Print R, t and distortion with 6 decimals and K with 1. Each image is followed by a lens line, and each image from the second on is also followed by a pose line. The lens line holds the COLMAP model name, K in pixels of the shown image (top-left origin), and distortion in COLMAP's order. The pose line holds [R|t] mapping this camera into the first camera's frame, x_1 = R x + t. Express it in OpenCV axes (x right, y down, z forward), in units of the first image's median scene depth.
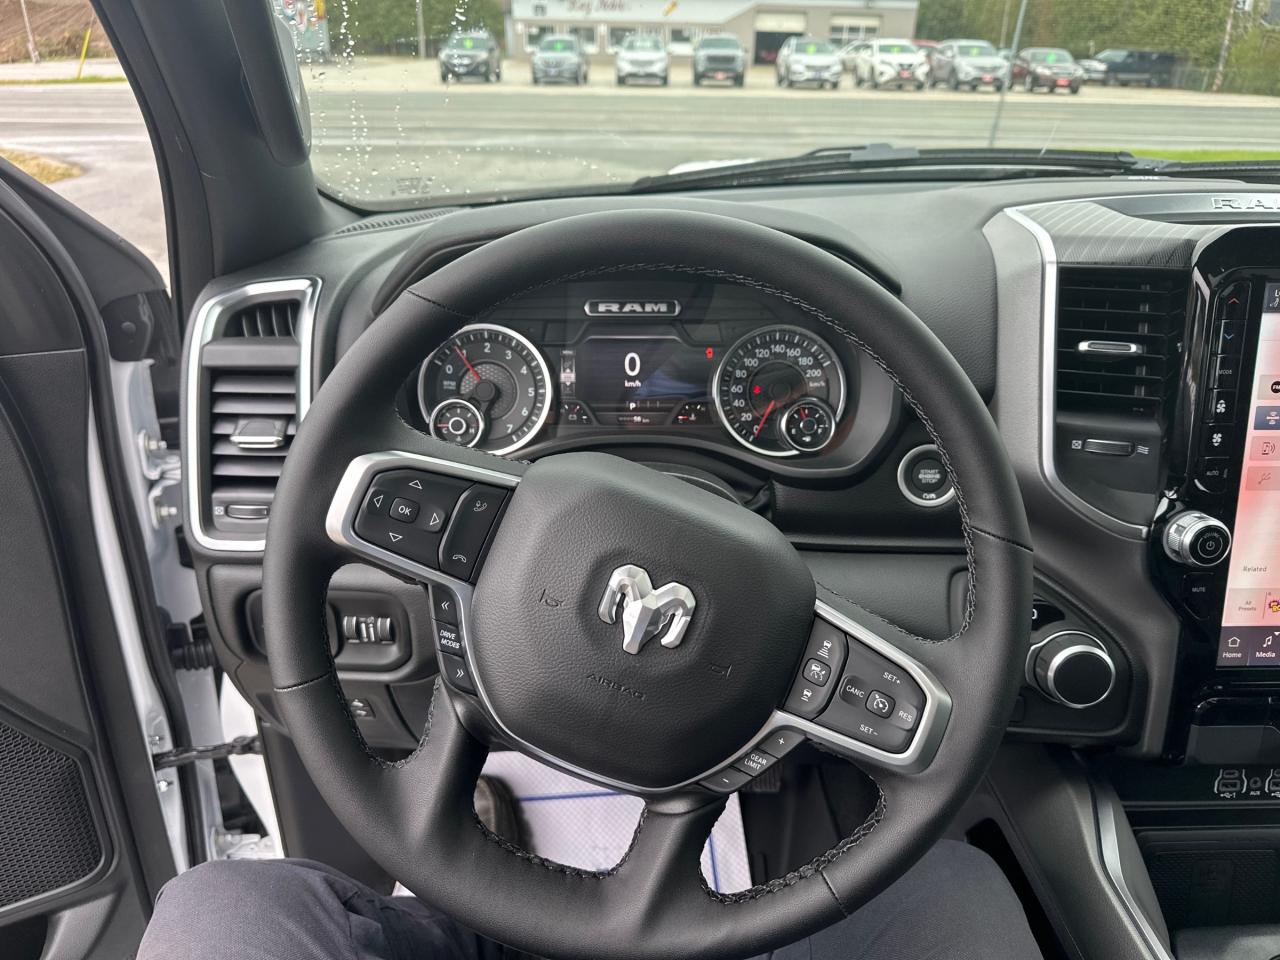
lens RADIAL K [[858.3, 0, 602.0], [0, 858.3, 513.3], [0, 0, 1]] dist [0.047595, -0.043035]
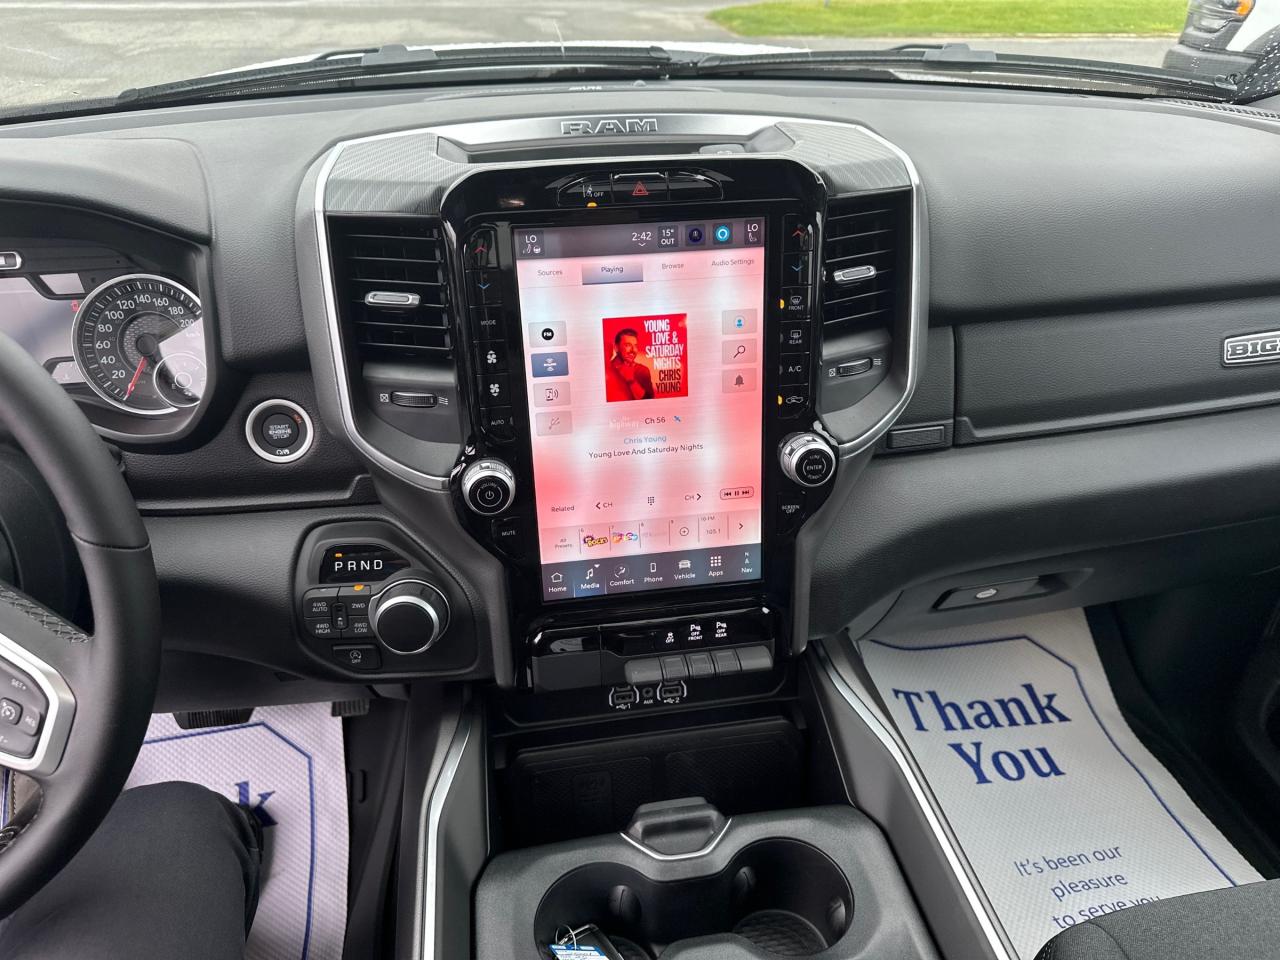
lens RADIAL K [[849.0, 0, 641.5], [0, 849.0, 479.0], [0, 0, 1]] dist [0.061854, -0.054630]
pose [[0.992579, -0.077290, 0.093880, 0.666117], [0.066024, 0.990853, 0.117695, -0.074401], [-0.102118, -0.110623, 0.988602, -0.006861]]
